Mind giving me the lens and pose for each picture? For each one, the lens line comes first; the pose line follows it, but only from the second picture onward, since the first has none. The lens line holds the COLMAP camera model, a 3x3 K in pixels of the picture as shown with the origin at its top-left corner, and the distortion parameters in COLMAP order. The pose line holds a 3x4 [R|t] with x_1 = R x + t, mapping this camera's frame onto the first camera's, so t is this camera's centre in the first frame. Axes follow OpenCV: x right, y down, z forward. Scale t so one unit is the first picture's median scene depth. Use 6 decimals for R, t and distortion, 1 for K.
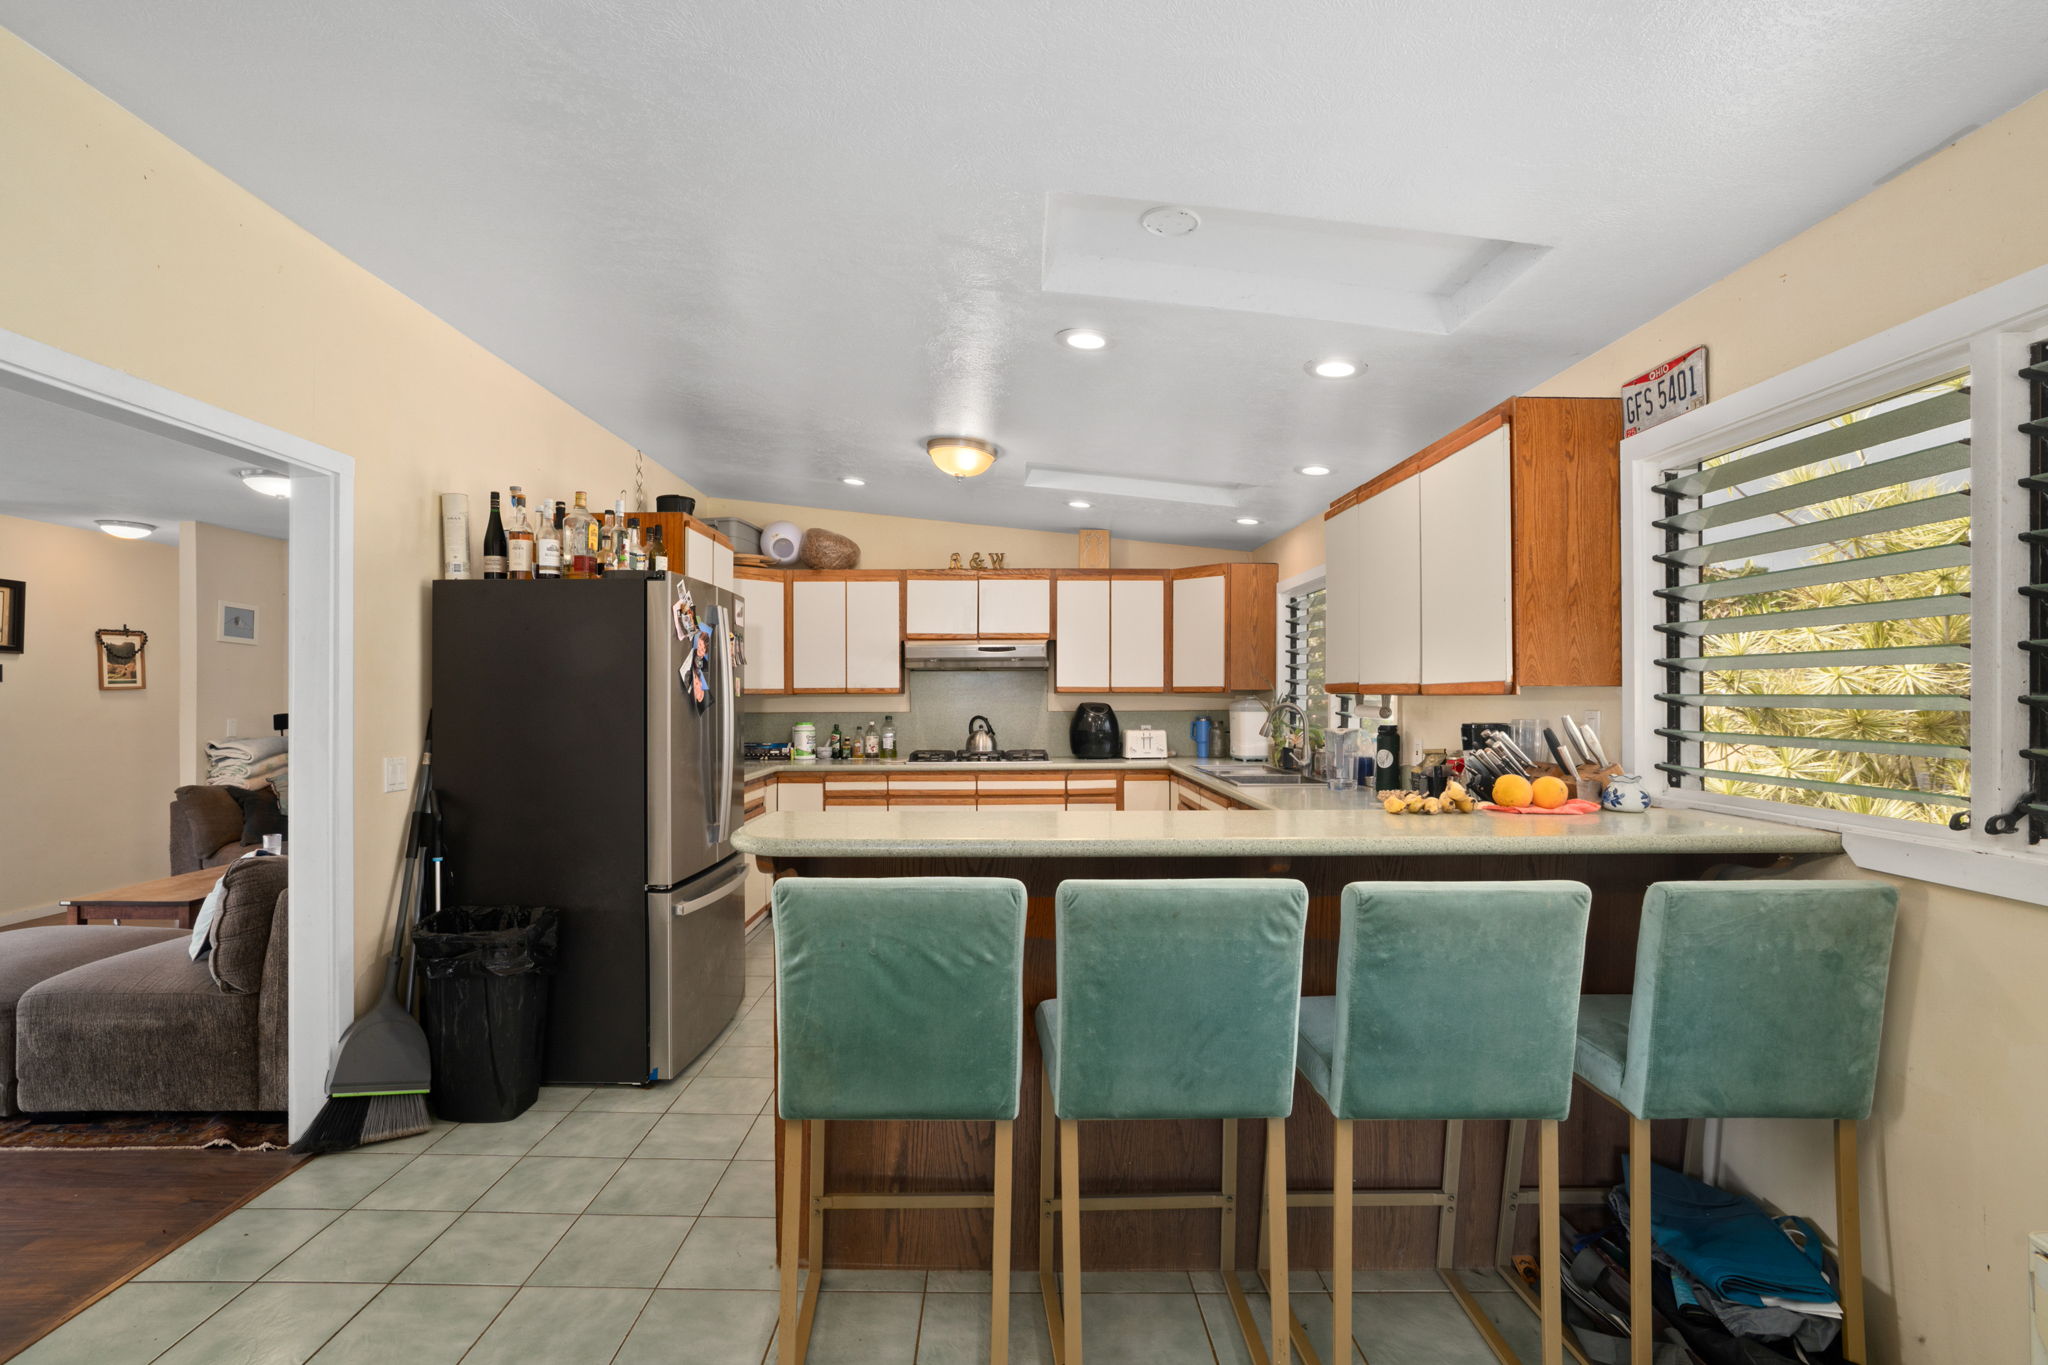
lens RADIAL K [[970.0, 0, 1005.6], [0, 970.0, 690.9], [0, 0, 1]] dist [-0.052695, 0.030157]
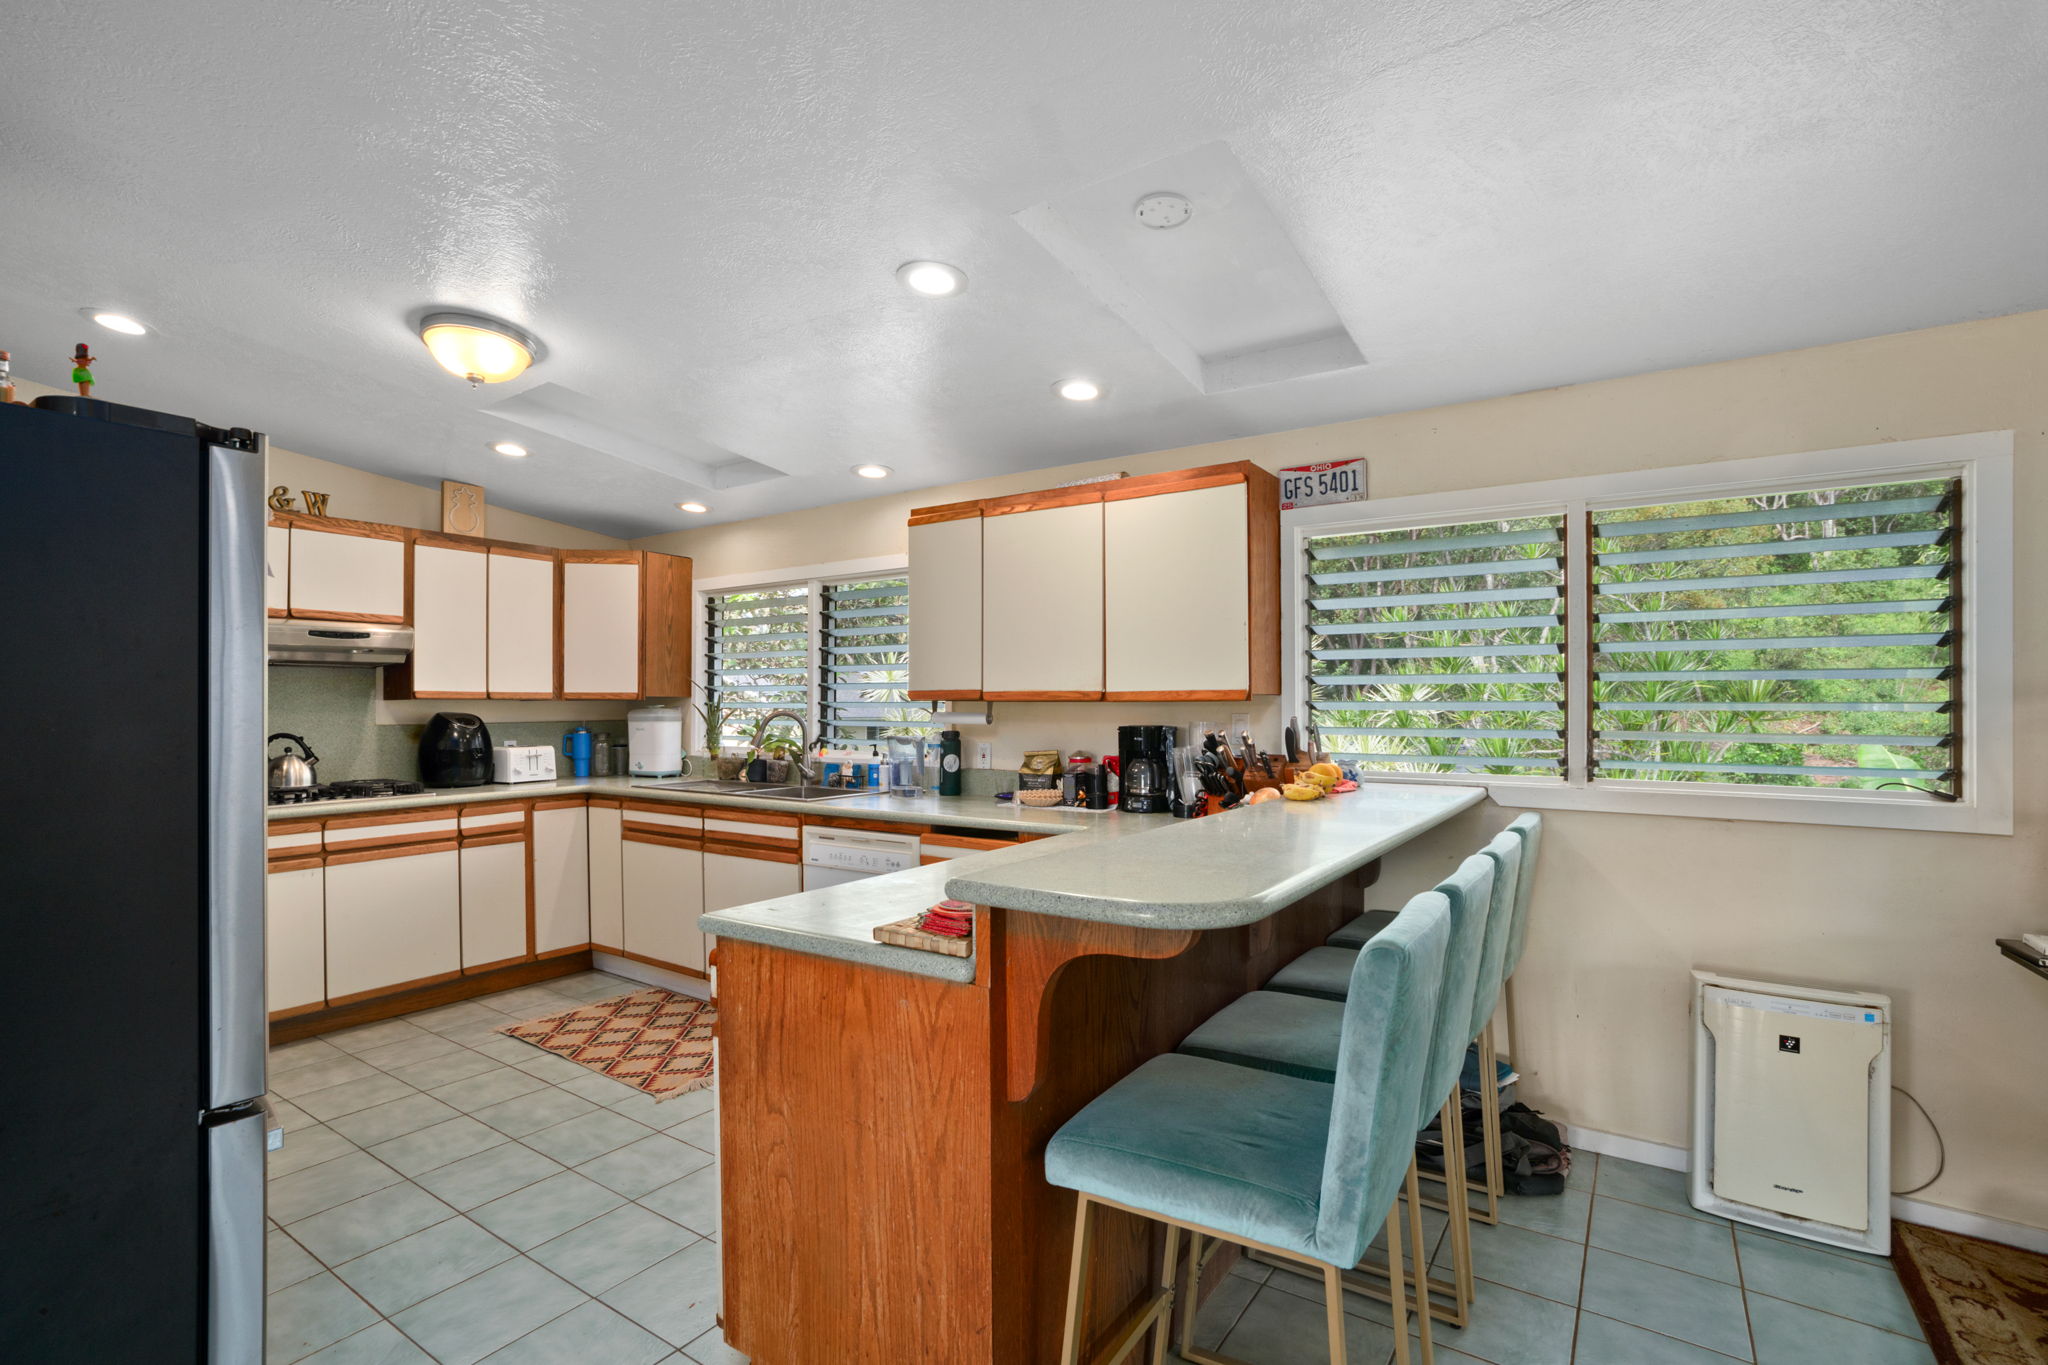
lens RADIAL K [[970.0, 0, 1005.6], [0, 970.0, 690.9], [0, 0, 1]] dist [-0.052695, 0.030157]
pose [[0.569075, 0.011844, 0.822200, -0.295314], [-0.003148, 0.999920, -0.012224, 0.003272], [-0.822279, 0.004368, 0.569067, 0.238809]]
